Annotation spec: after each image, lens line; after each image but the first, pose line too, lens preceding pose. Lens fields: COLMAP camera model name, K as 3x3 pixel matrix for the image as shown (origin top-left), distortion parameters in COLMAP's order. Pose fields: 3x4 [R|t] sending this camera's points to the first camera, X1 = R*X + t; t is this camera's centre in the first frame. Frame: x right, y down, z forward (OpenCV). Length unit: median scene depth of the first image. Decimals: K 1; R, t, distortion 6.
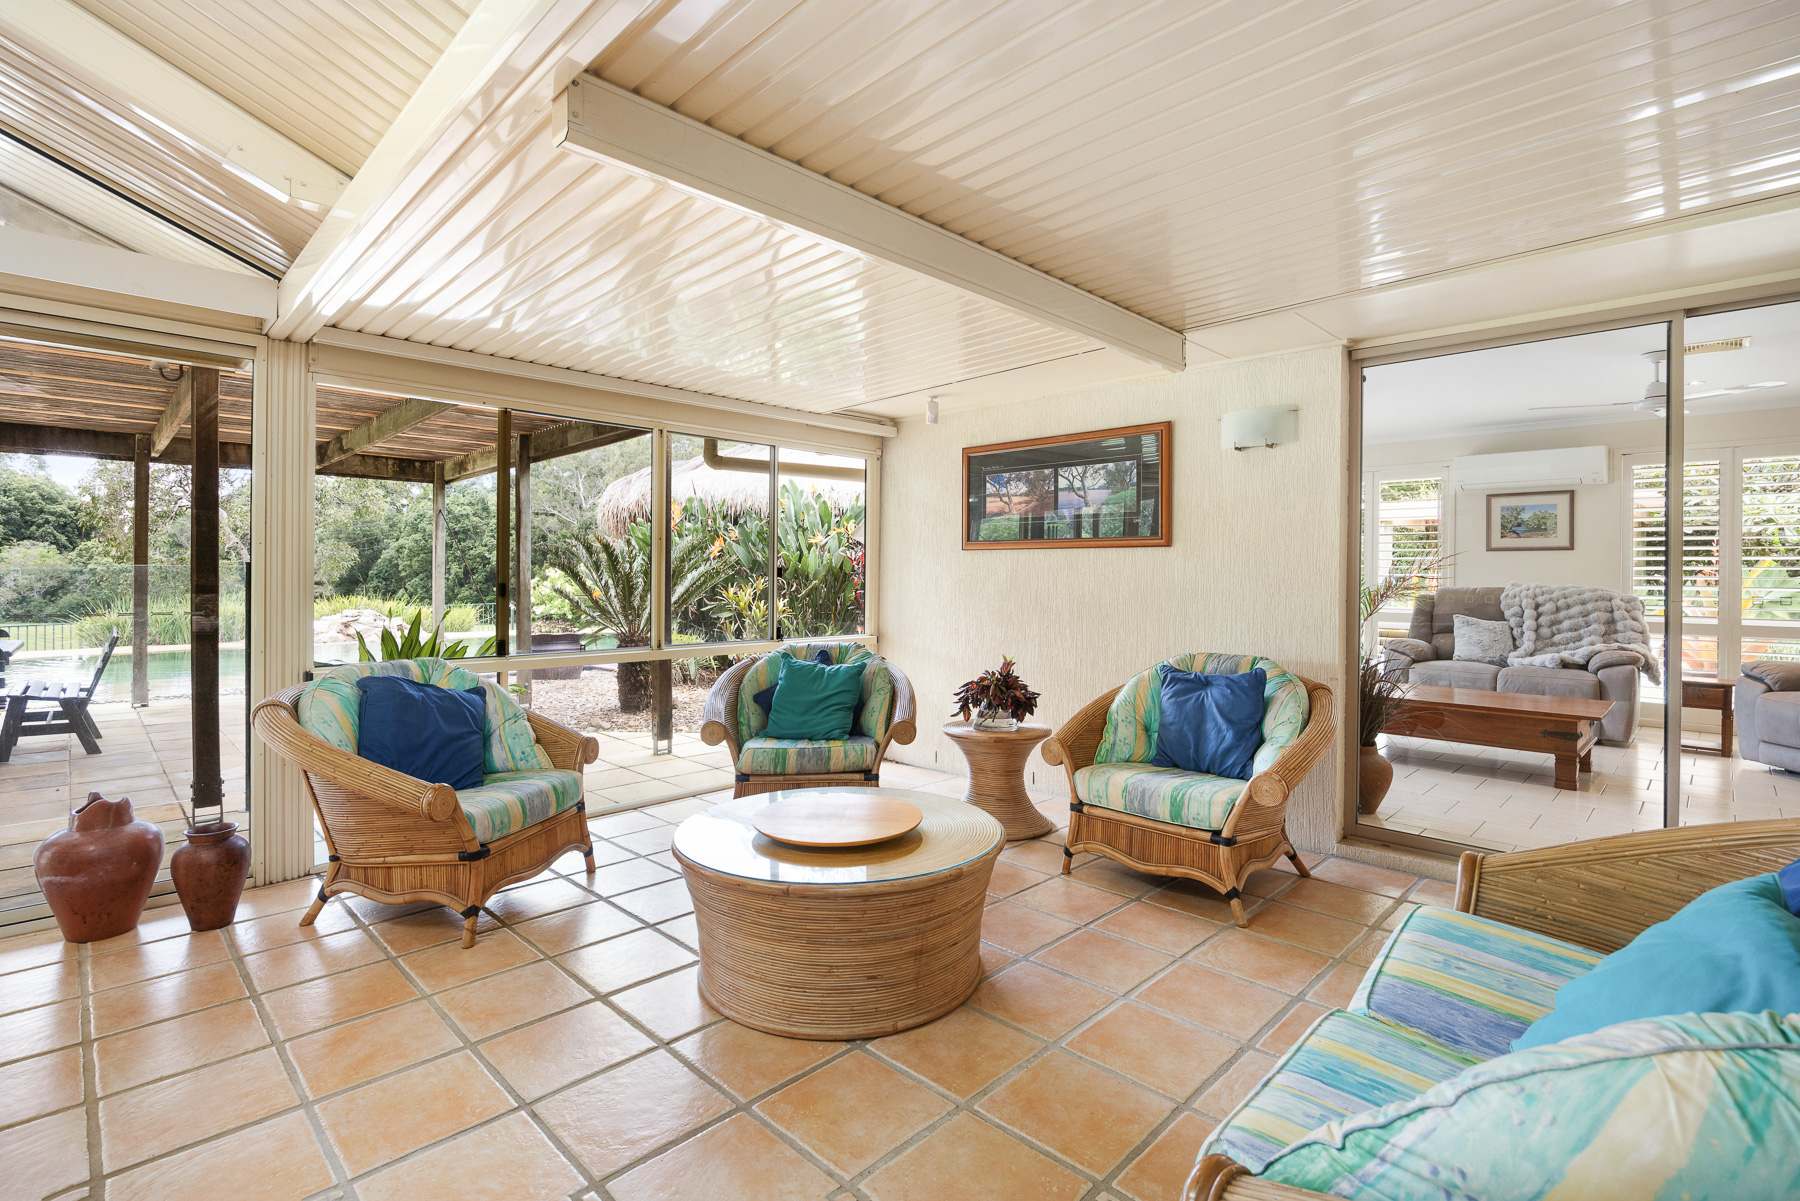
lens RADIAL K [[835.8, 0, 900.0], [0, 835.8, 594.3], [0, 0, 1]] dist [-0.015237, 0.005493]
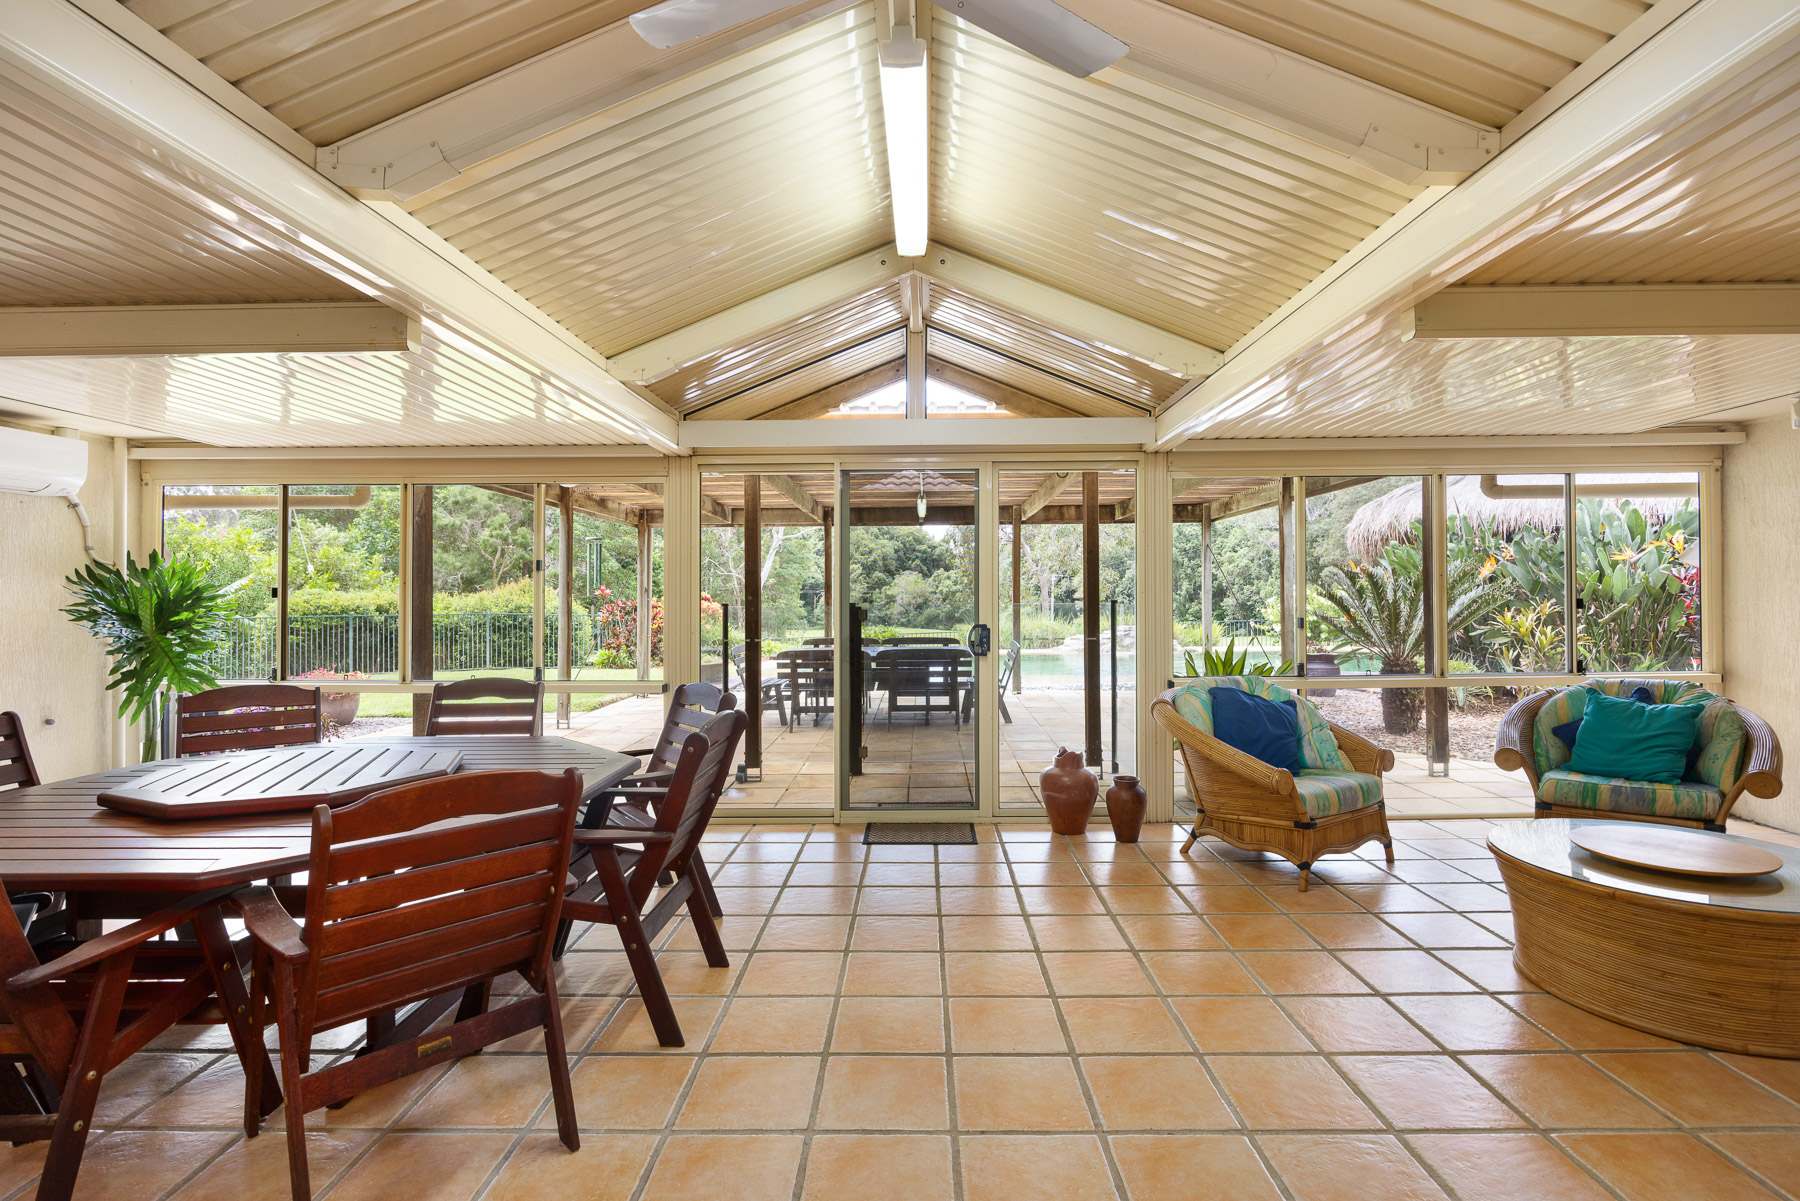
lens RADIAL K [[835.8, 0, 899.1], [0, 835.8, 589.0], [0, 0, 1]] dist [-0.015237, 0.005493]
pose [[0.686678, -0.016792, -0.726768, 0.017033], [0.001464, 0.999763, -0.021717, -0.030686], [0.726961, 0.013848, 0.686540, -0.306522]]
